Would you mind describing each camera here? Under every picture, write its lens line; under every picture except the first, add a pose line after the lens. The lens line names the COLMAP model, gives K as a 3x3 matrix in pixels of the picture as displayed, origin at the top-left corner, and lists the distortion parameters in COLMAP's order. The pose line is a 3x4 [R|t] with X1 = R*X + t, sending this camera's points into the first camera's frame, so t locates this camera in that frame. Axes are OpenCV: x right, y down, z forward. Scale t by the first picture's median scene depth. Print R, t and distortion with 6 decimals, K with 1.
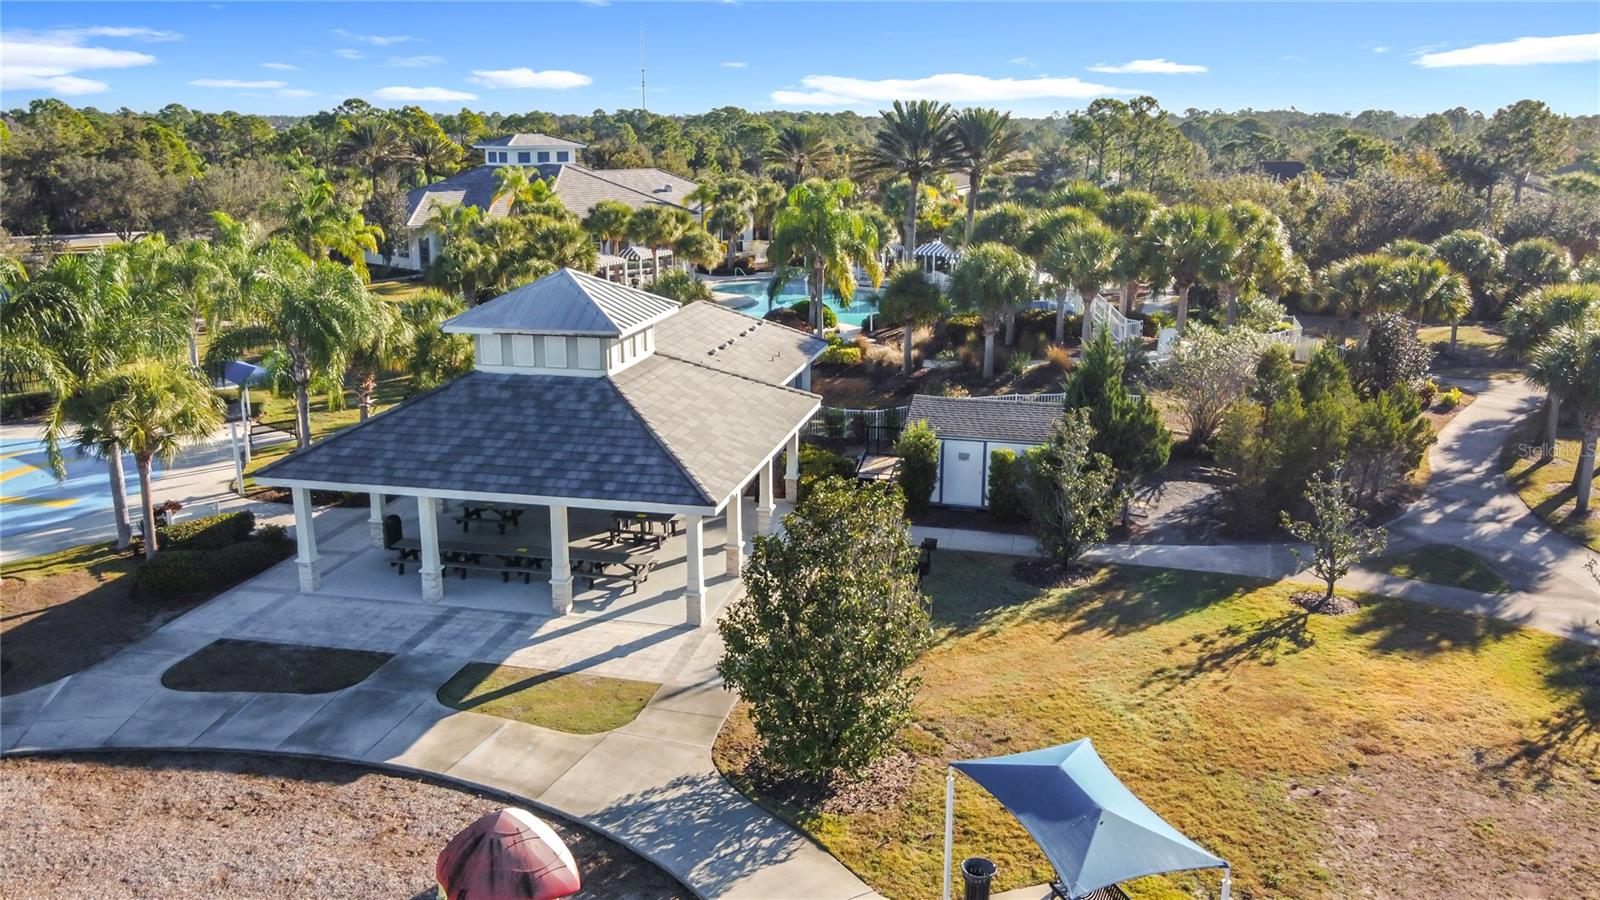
lens RADIAL K [[1253.6, 0, 802.1], [0, 1253.6, 436.8], [0, 0, 1]] dist [0.015415, 0.005568]
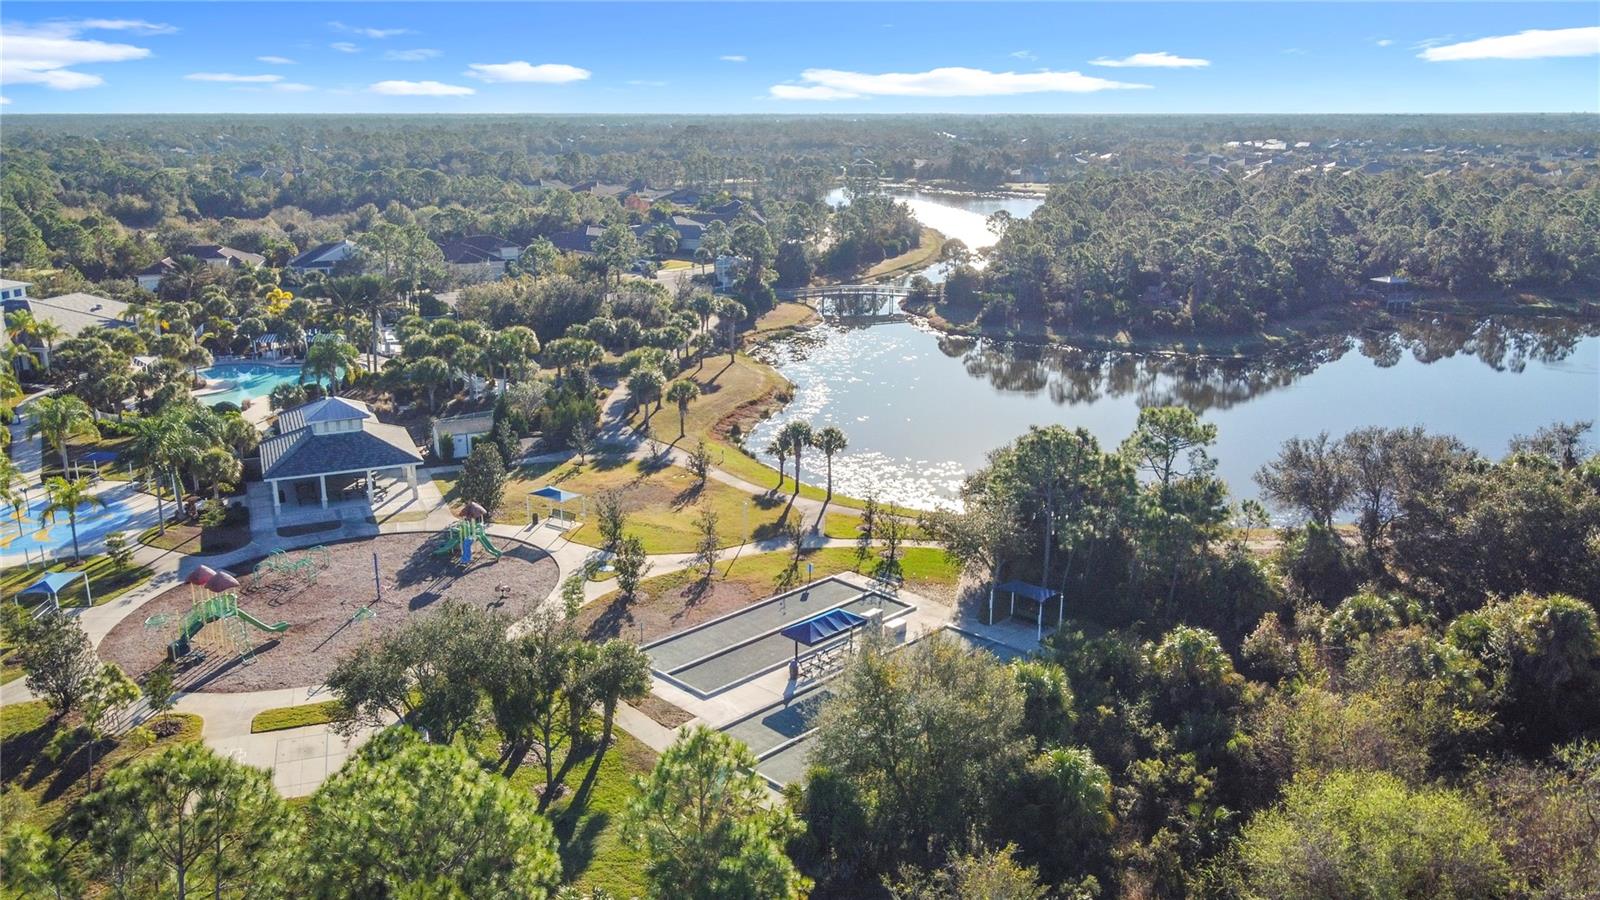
lens RADIAL K [[1253.6, 0, 800.1], [0, 1253.6, 444.3], [0, 0, 1]] dist [0.015415, 0.005568]
pose [[0.799944, -0.157338, 0.579080, -0.984976], [0.147349, 0.986972, 0.064615, -0.050071], [-0.581702, 0.033639, 0.812706, -1.939992]]
